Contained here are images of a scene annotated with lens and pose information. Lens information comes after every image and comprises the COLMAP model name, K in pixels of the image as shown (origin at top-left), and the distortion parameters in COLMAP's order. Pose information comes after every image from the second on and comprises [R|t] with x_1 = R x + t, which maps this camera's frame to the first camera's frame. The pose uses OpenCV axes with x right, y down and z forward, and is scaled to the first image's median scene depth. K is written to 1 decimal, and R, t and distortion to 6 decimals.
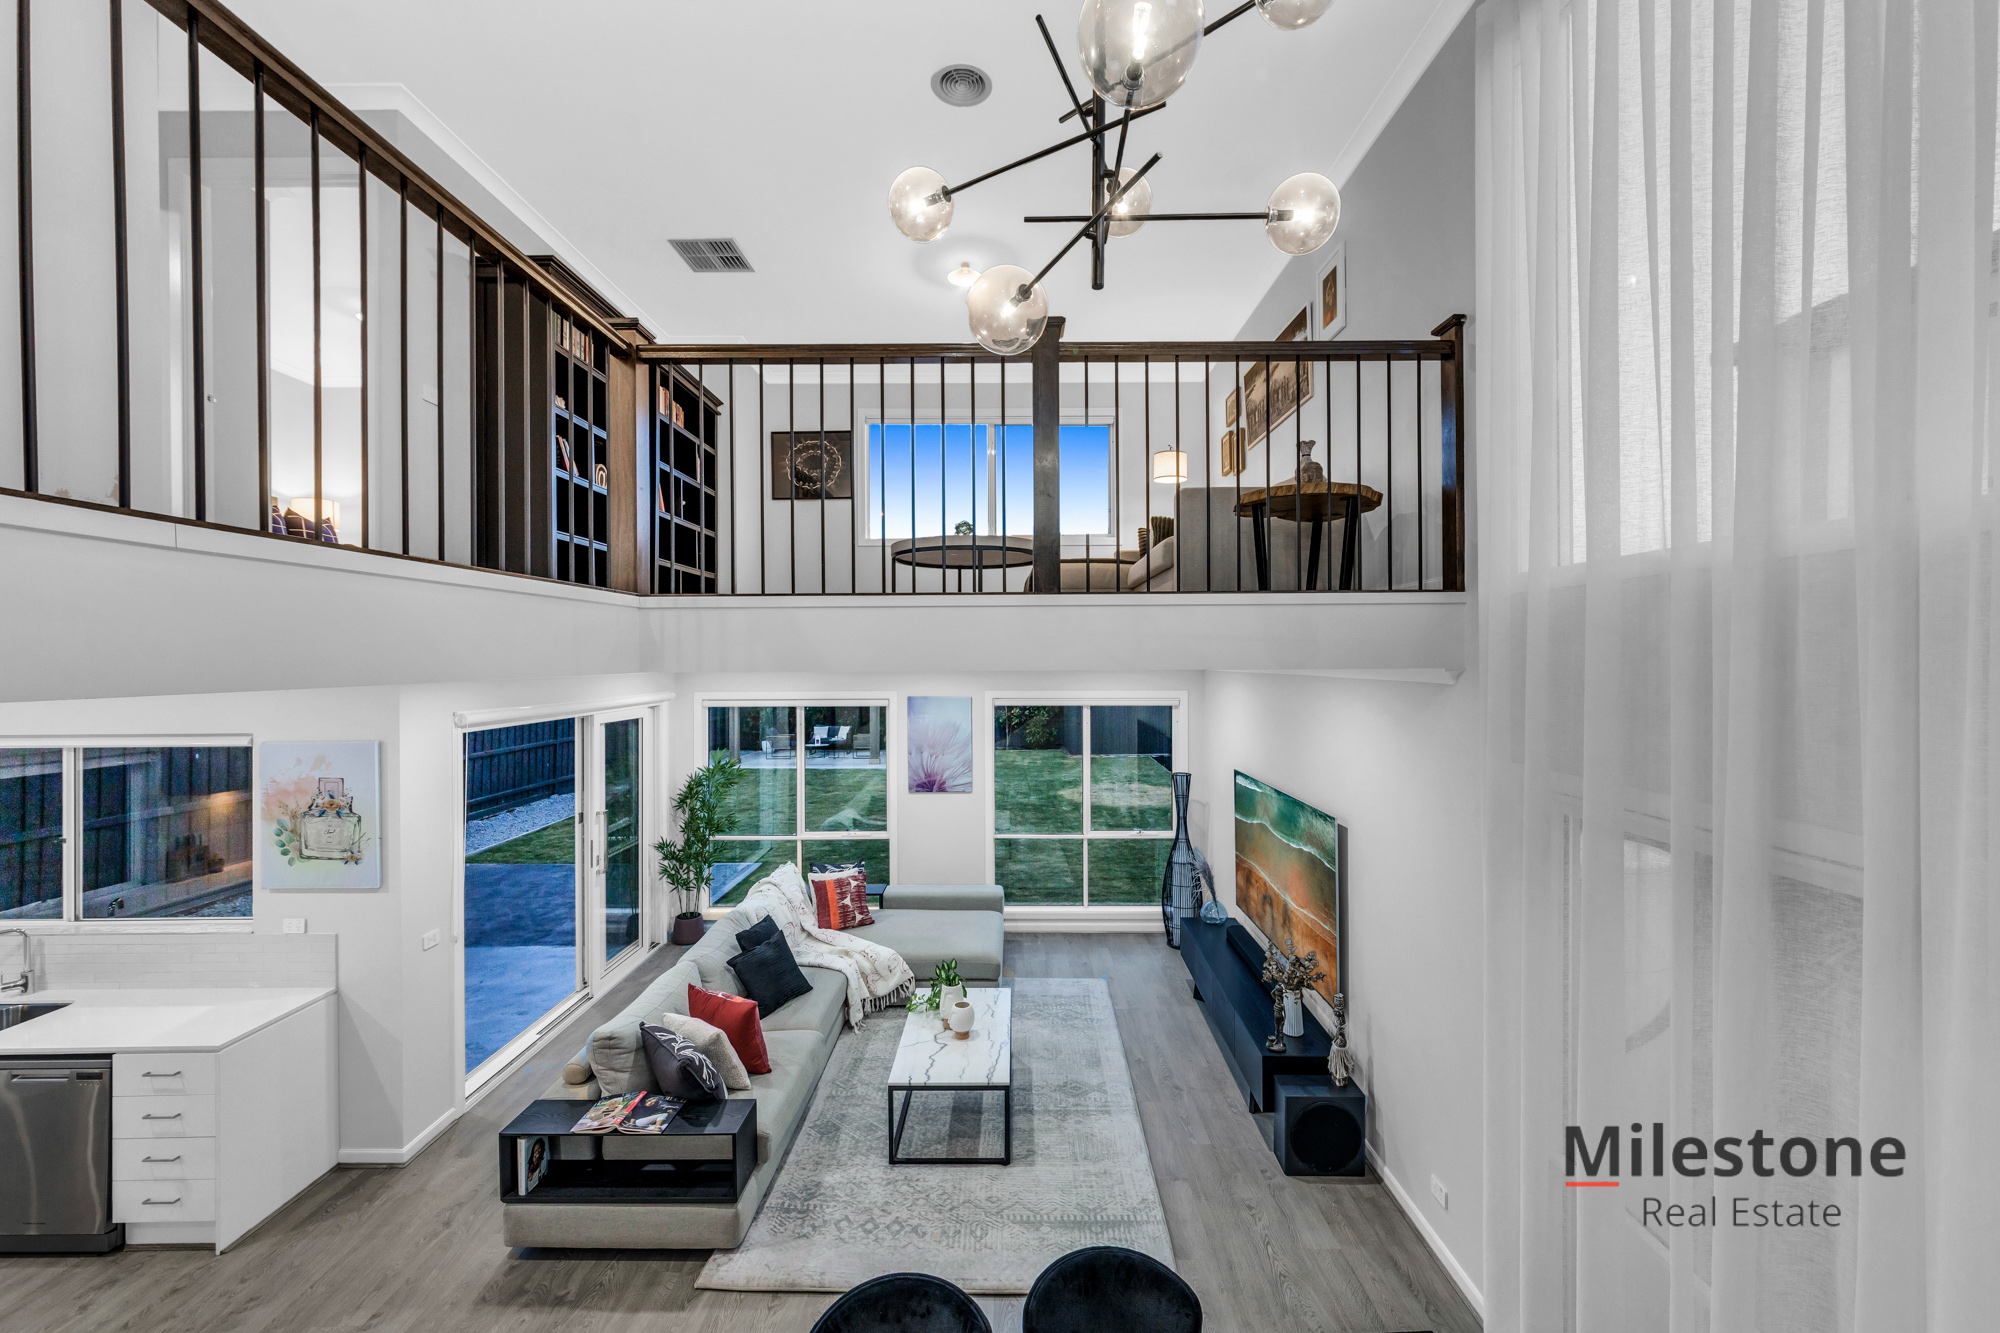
lens RADIAL K [[778.5, 0, 1007.6], [0, 778.5, 657.1], [0, 0, 1]] dist [-0.004520, 0.001259]
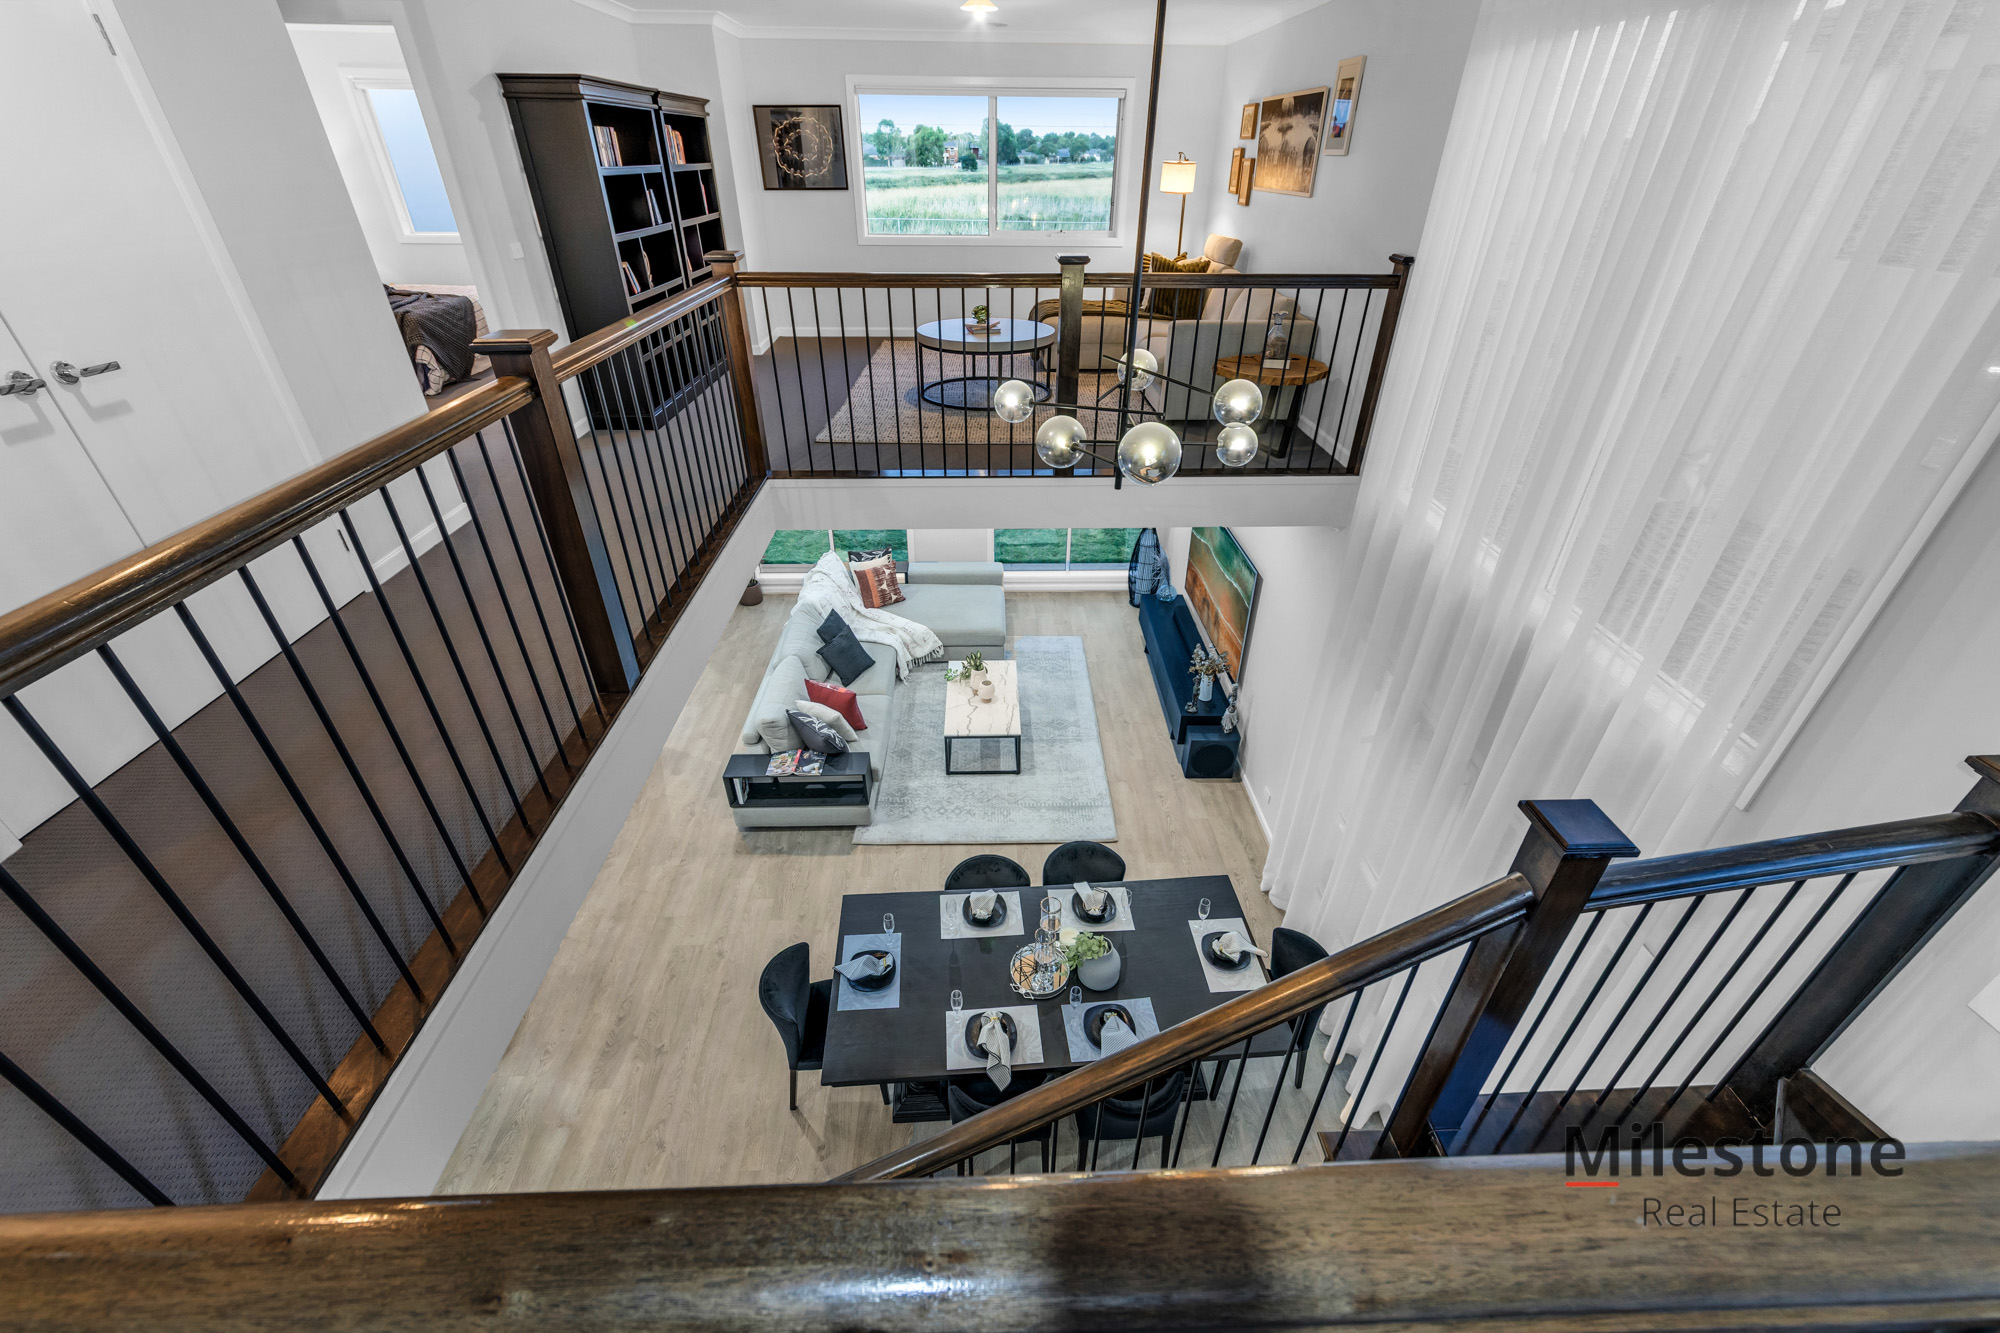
lens RADIAL K [[805.2, 0, 1010.8], [0, 805.2, 670.1], [0, 0, 1]] dist [0.015750, -0.000027]
pose [[0.999075, -0.009897, 0.041842, -0.080857], [-0.013974, 0.845577, 0.533671, -0.415334], [-0.040662, -0.533762, 0.844656, -0.300842]]
